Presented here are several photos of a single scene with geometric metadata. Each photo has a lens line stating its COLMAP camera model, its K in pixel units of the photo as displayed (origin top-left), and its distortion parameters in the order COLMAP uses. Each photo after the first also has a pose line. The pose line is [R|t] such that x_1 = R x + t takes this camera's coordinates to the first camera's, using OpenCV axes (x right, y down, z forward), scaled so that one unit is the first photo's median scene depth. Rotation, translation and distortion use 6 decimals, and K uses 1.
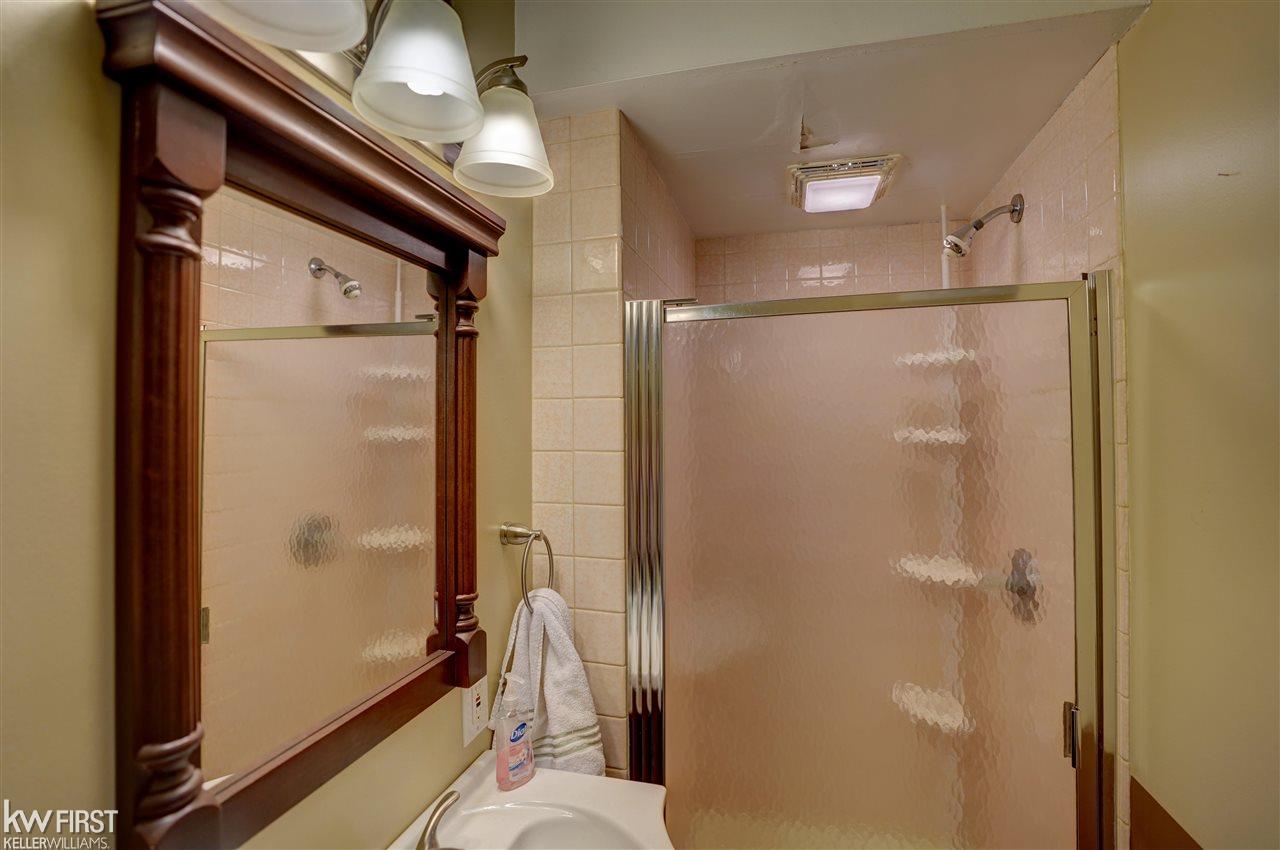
lens RADIAL K [[591.2, 0, 640.5], [0, 591.2, 418.6], [0, 0, 1]] dist [-0.057994, 0.018510]
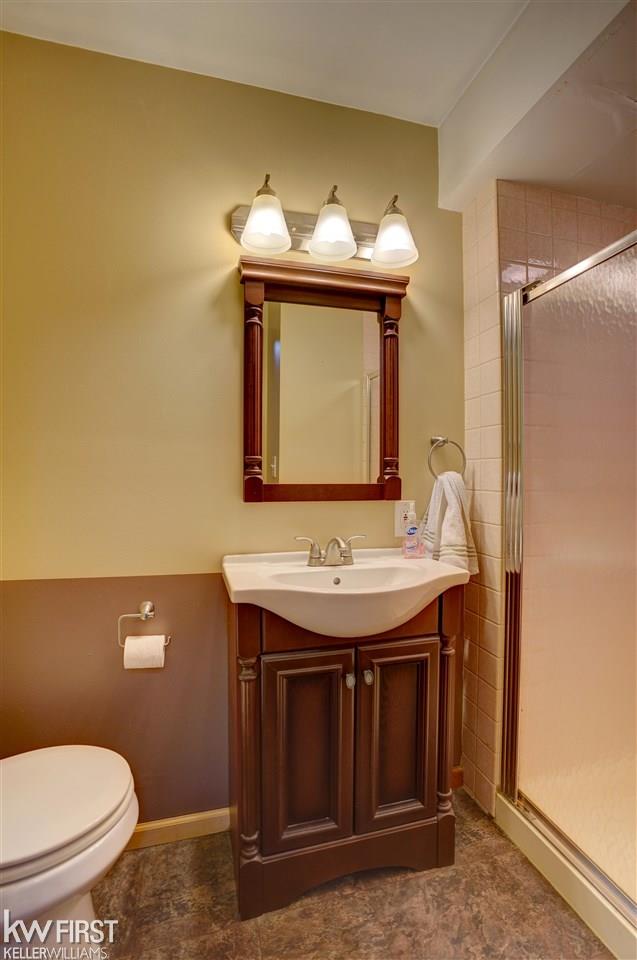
lens RADIAL K [[443.4, 0, 318.5], [0, 443.4, 480.0], [0, 0, 1]] dist [-0.057994, 0.018510]
pose [[0.494844, 0.019044, -0.868773, 0.933948], [0.006943, 0.999641, 0.025867, 0.320792], [0.868954, -0.018832, 0.494534, -0.025972]]
